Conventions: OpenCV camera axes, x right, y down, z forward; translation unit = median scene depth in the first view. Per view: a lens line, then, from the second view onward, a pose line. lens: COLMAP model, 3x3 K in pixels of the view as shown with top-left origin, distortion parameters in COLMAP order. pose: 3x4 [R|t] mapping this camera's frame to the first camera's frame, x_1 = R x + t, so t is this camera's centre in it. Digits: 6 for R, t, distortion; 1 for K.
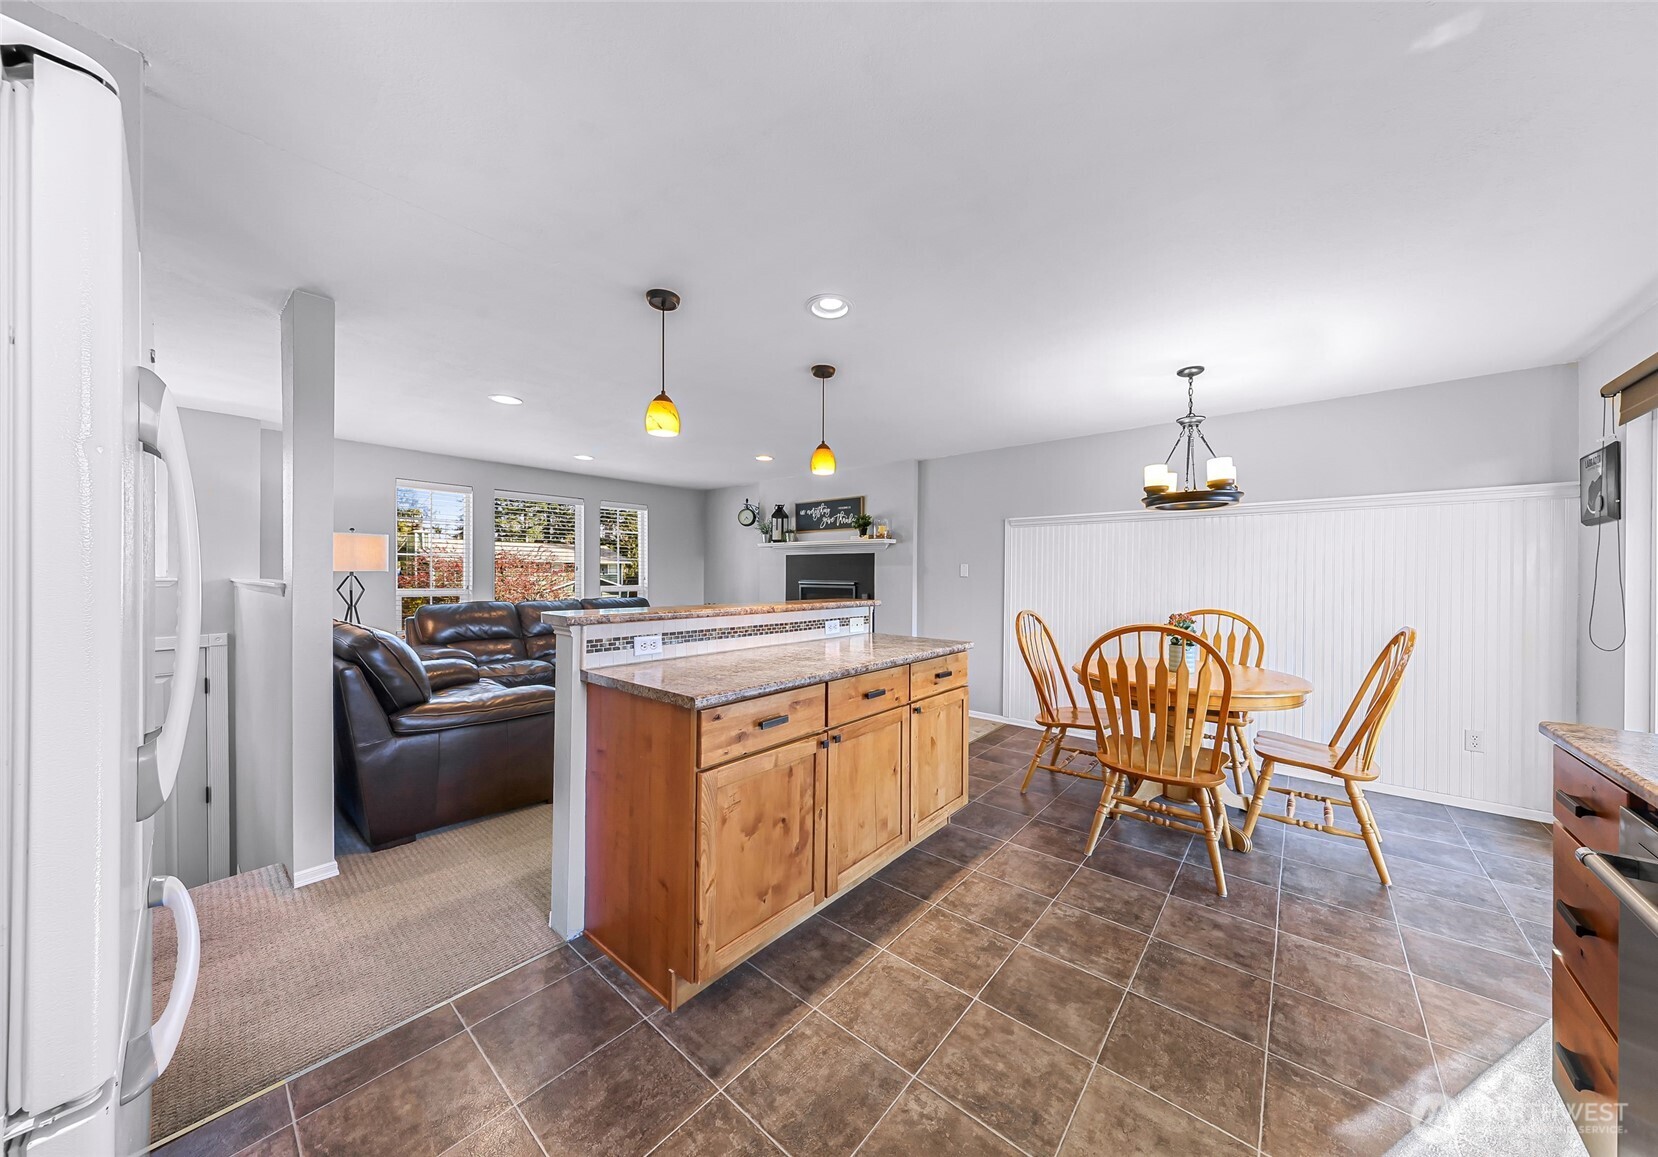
lens RADIAL K [[545.3, 0, 848.3], [0, 545.3, 580.0], [0, 0, 1]] dist [0.006467, 0.000013]
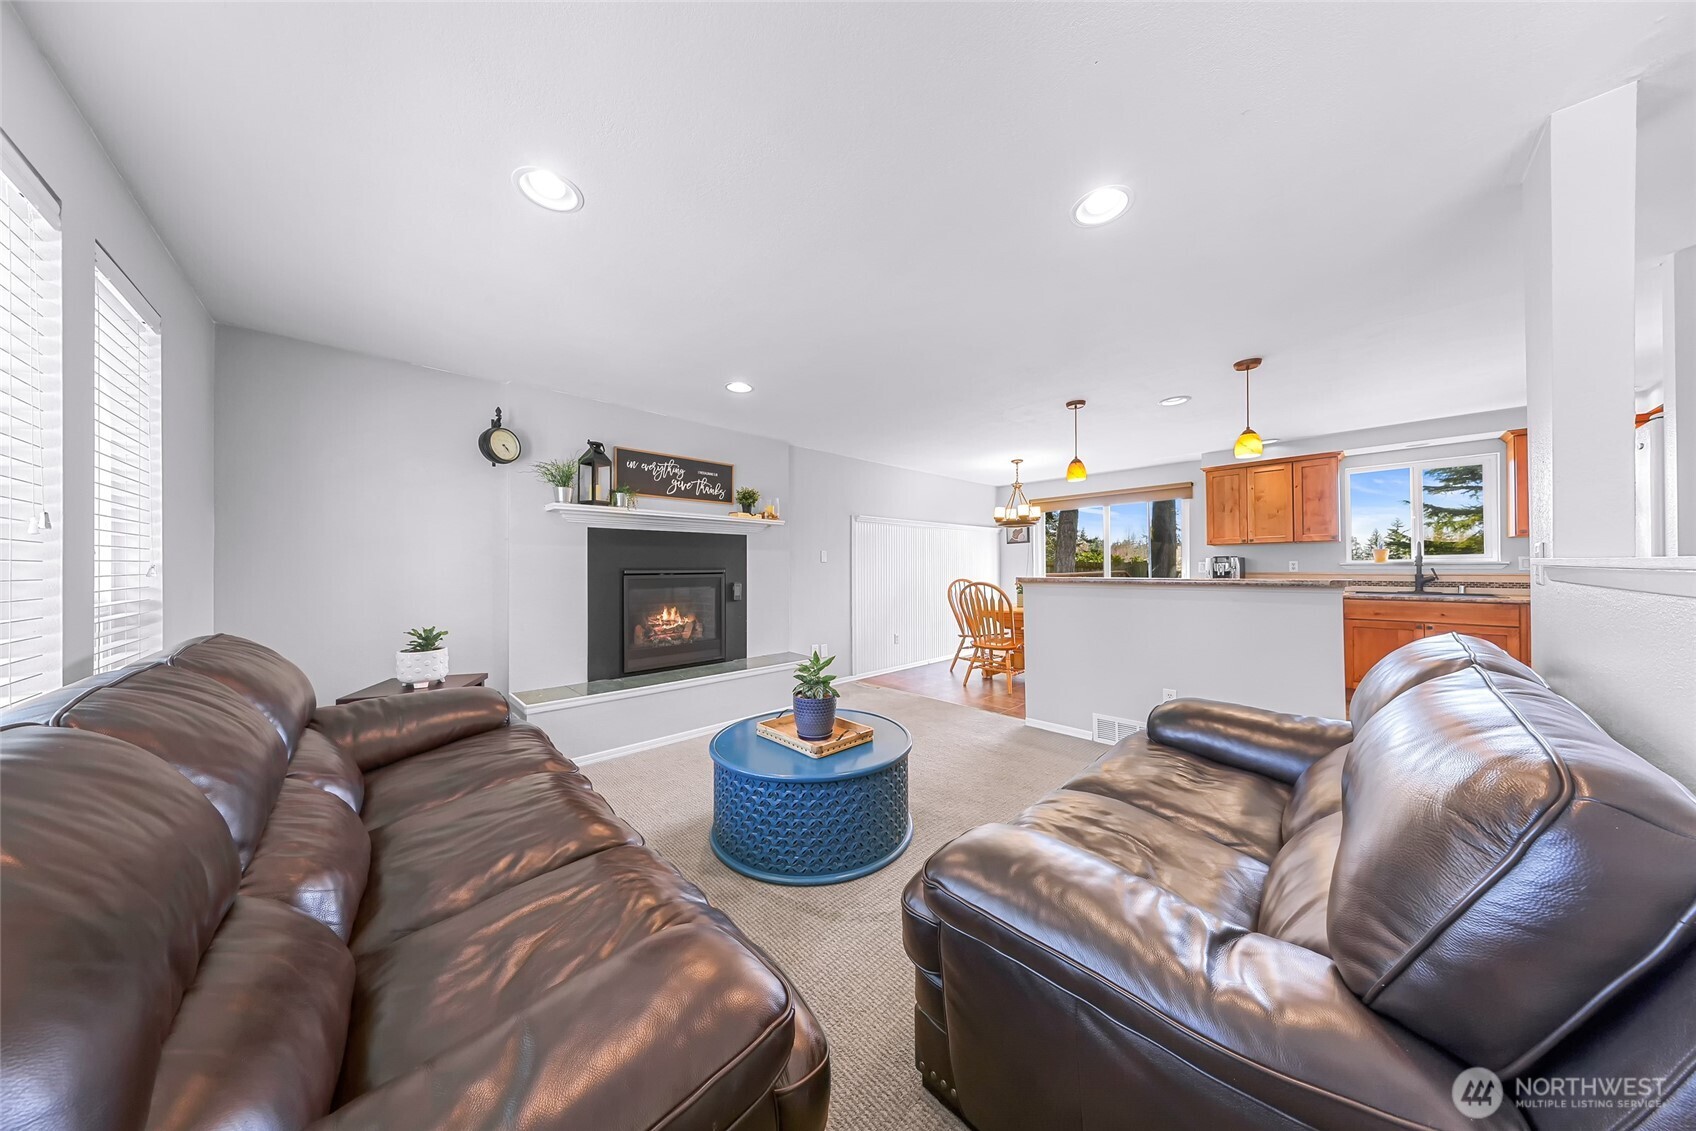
lens RADIAL K [[502.3, 0, 846.7], [0, 502.3, 561.2], [0, 0, 1]] dist [0.007014, -0.000020]
pose [[0.131225, 0.006176, 0.991333, -0.711408], [0.015442, 0.999847, -0.008273, 0.000530], [-0.991232, 0.016394, 0.131110, 0.739174]]
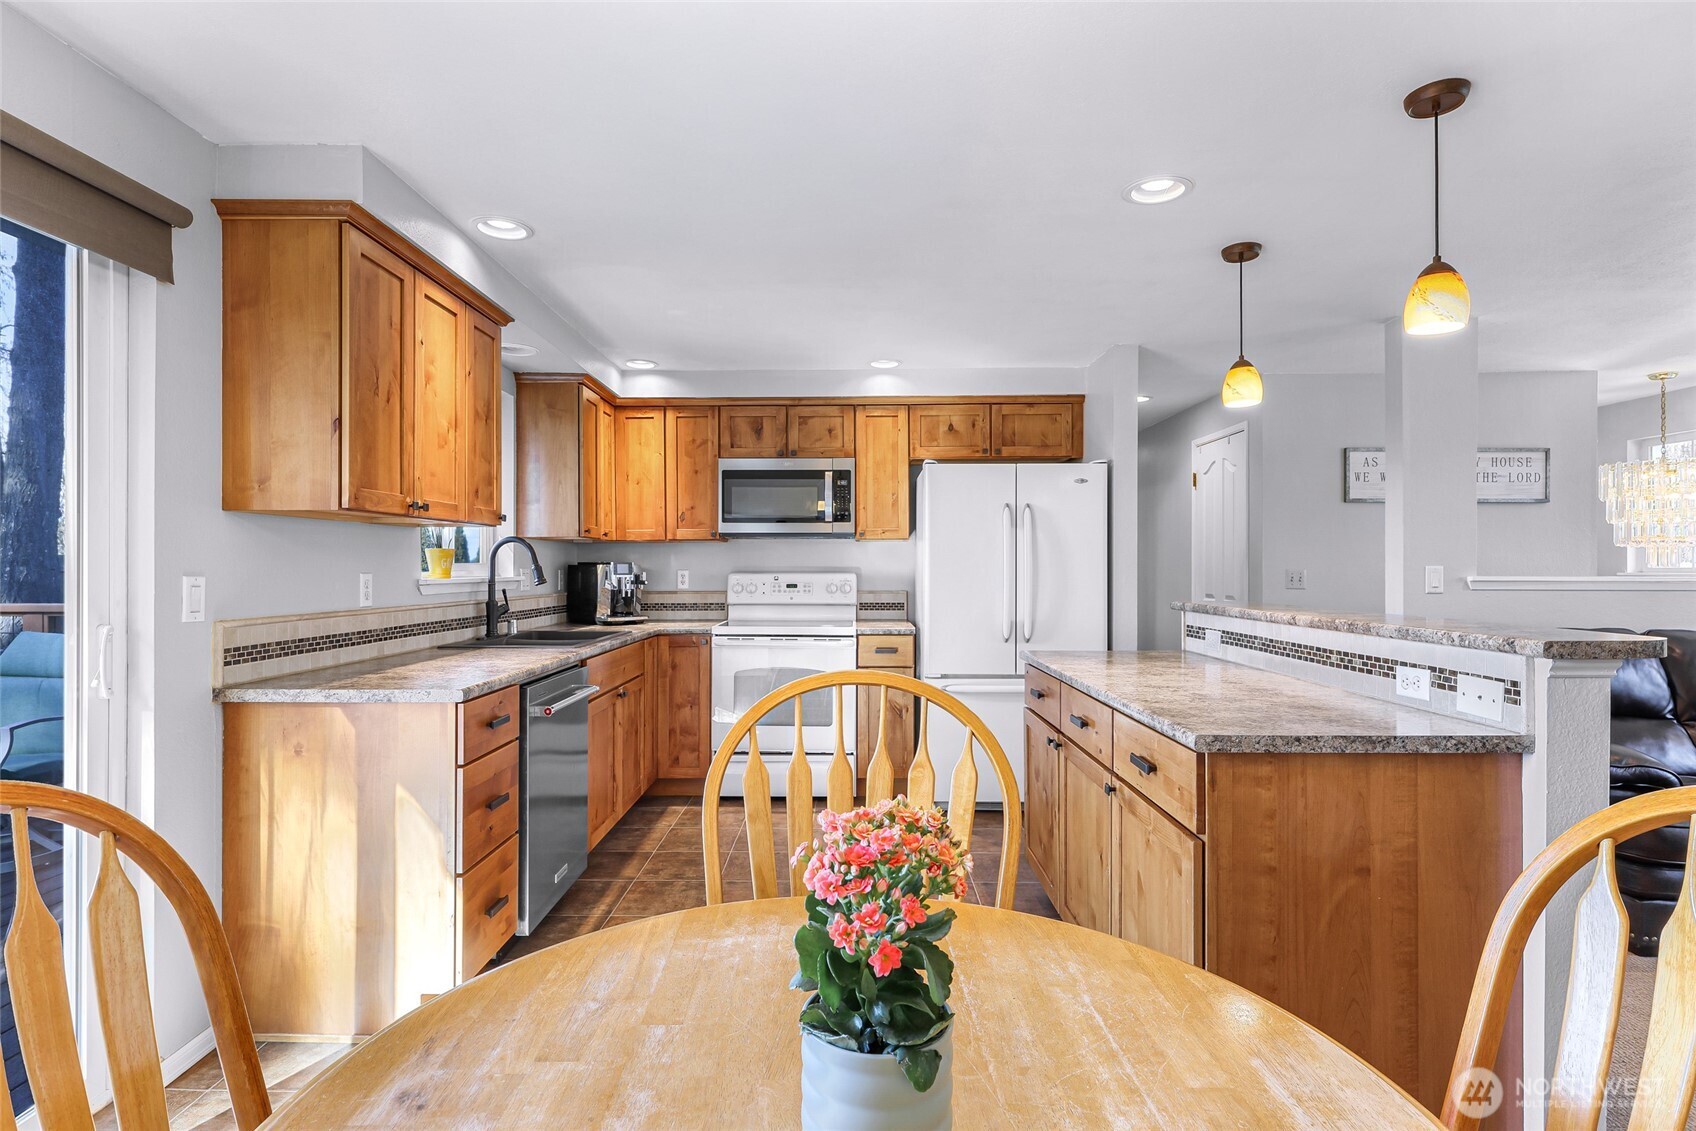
lens RADIAL K [[834.0, 0, 828.2], [0, 834.0, 565.5], [0, 0, 1]] dist [0.009210, -0.000745]
pose [[-0.788383, -0.003835, -0.615173, 0.390424], [-0.007177, 0.999970, 0.002965, -0.003865], [0.615143, 0.006753, -0.788386, 0.641645]]
